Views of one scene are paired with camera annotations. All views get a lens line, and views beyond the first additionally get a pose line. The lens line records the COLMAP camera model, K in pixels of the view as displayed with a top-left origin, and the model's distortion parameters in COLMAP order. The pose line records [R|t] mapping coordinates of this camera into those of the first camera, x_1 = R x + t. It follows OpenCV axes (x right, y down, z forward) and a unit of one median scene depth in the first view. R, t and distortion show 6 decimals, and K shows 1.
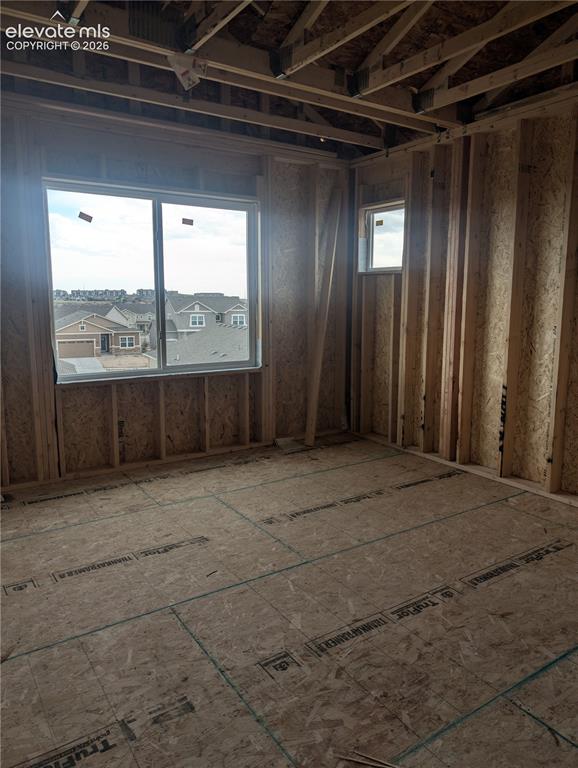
lens RADIAL K [[547.7, 0, 289.0], [0, 547.7, 384.0], [0, 0, 1]] dist [0.001288, 0.000238]
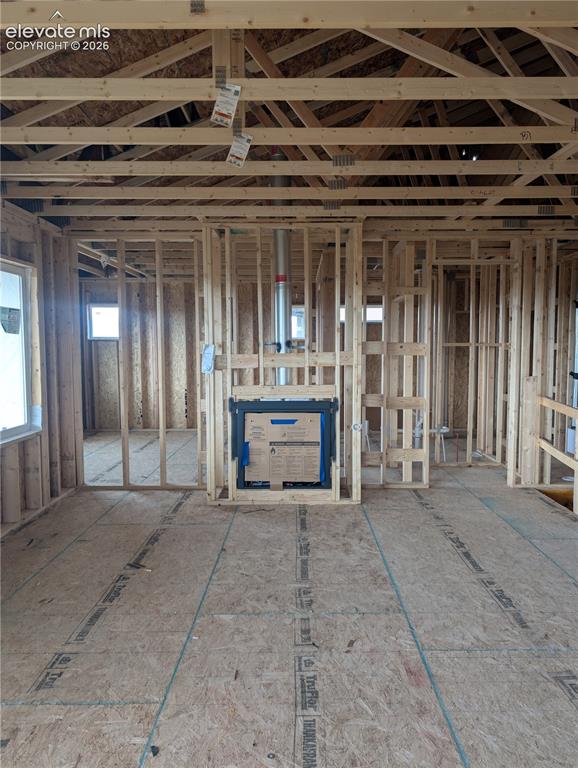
lens RADIAL K [[547.7, 0, 289.0], [0, 547.7, 384.0], [0, 0, 1]] dist [0.001288, 0.000238]
pose [[0.564445, -0.065017, 0.822907, -1.064720], [0.137933, 0.990306, -0.016367, 0.066328], [-0.813865, 0.122744, 0.567941, -0.579515]]
